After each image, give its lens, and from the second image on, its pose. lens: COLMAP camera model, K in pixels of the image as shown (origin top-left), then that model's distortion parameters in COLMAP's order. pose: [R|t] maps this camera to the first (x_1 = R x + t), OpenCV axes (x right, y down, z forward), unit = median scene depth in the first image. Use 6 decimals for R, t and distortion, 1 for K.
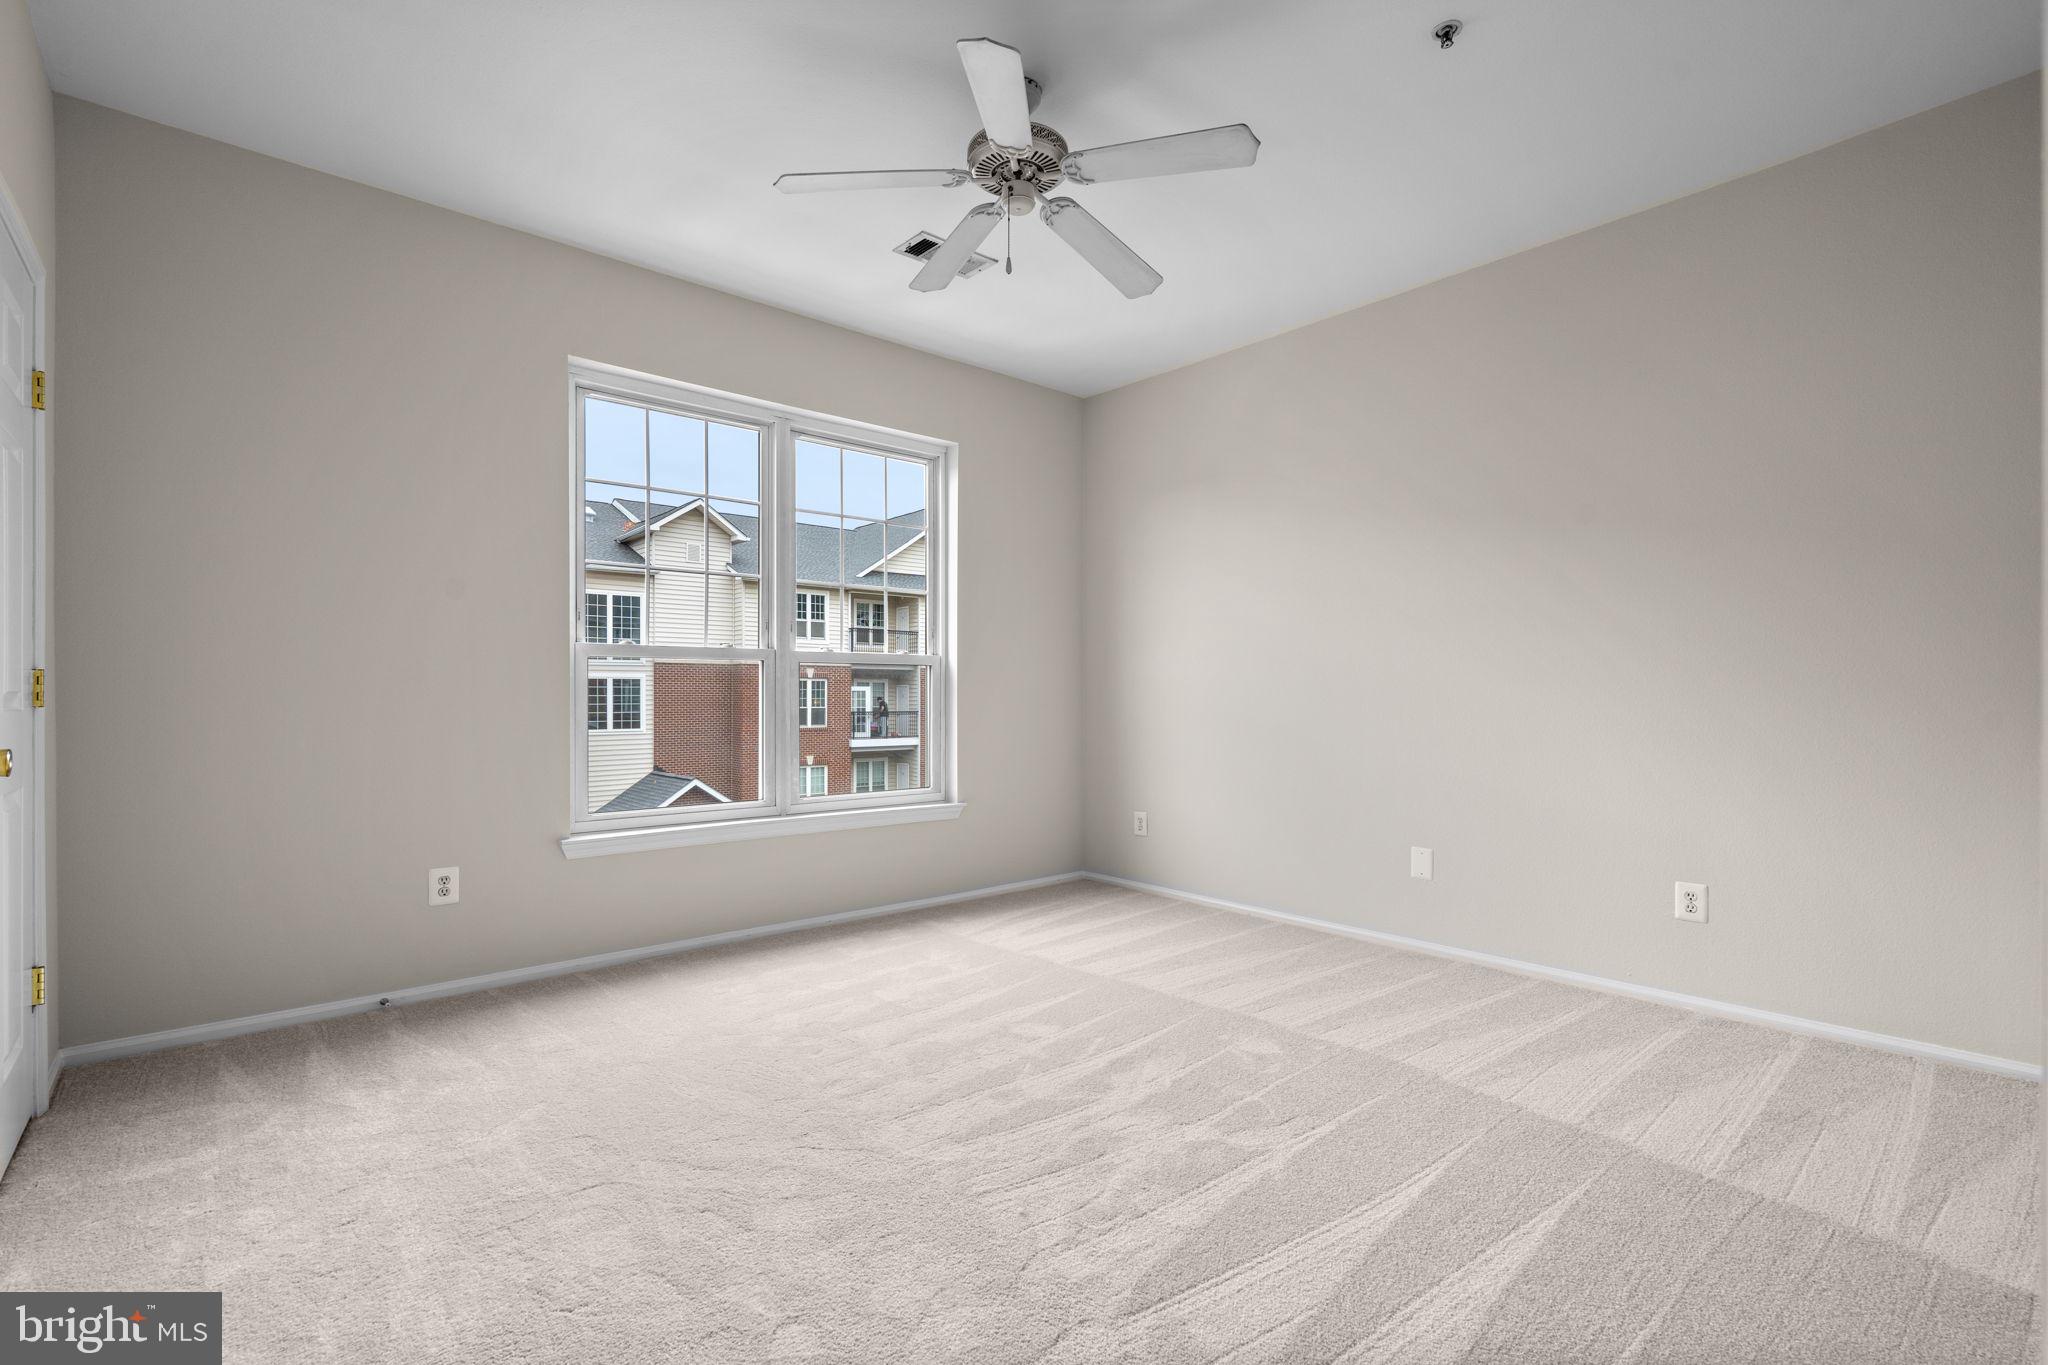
lens RADIAL K [[924.3, 0, 1023.1], [0, 924.3, 688.6], [0, 0, 1]] dist [-0.012639, 0.007182]
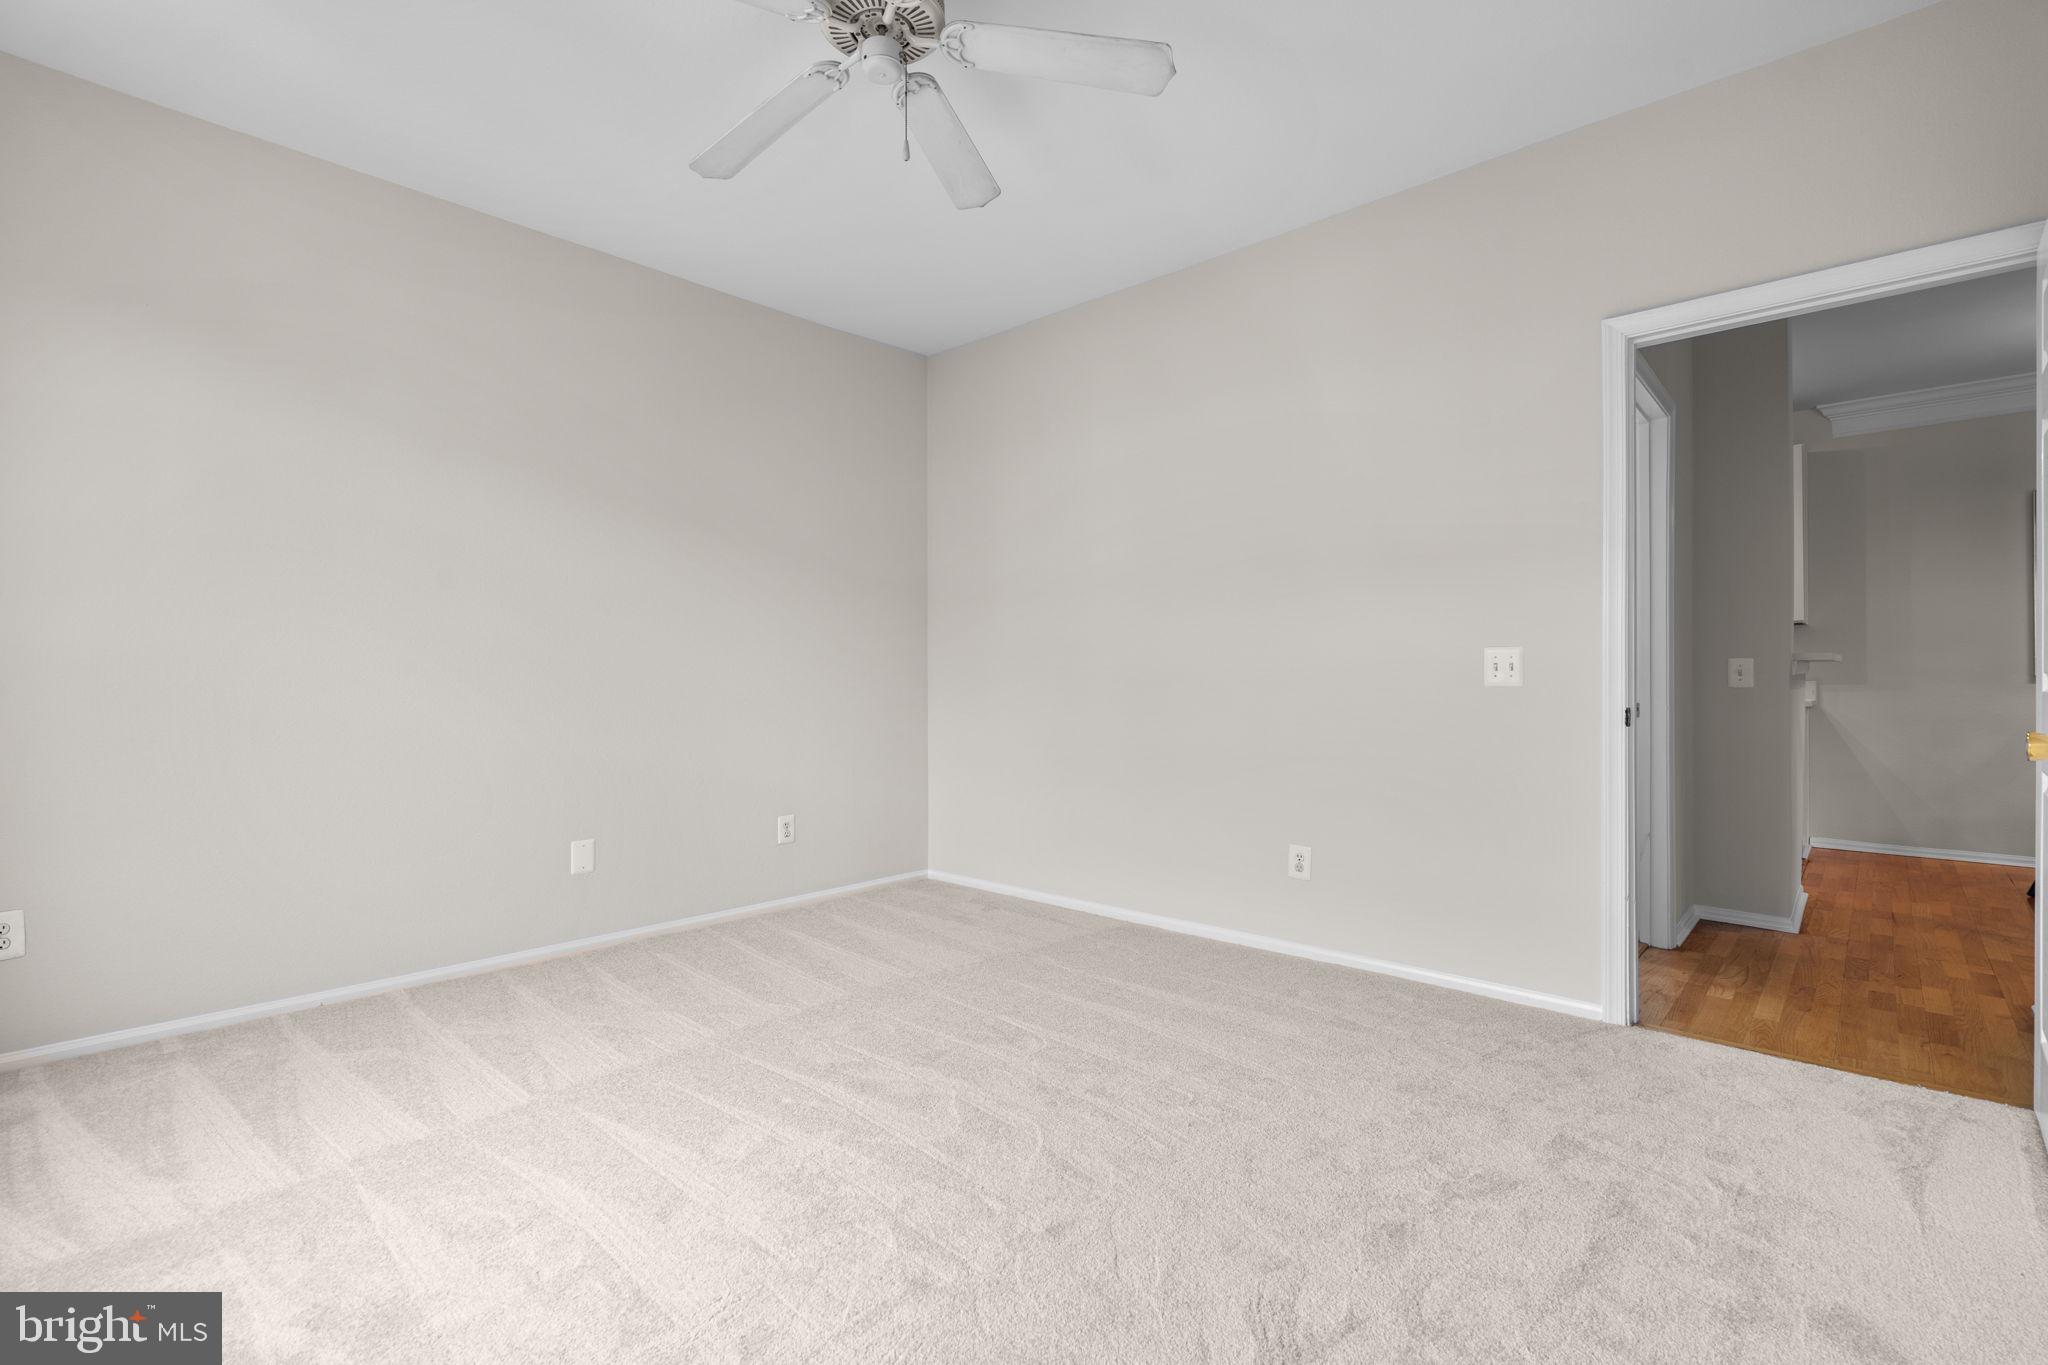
lens RADIAL K [[981.2, 0, 992.8], [0, 981.2, 655.1], [0, 0, 1]] dist [-0.012655, 0.000359]
pose [[-0.106696, 0.017821, 0.994132, -0.747594], [-0.006344, 0.999807, -0.018604, -0.001306], [-0.994271, -0.008292, -0.106563, 0.845013]]
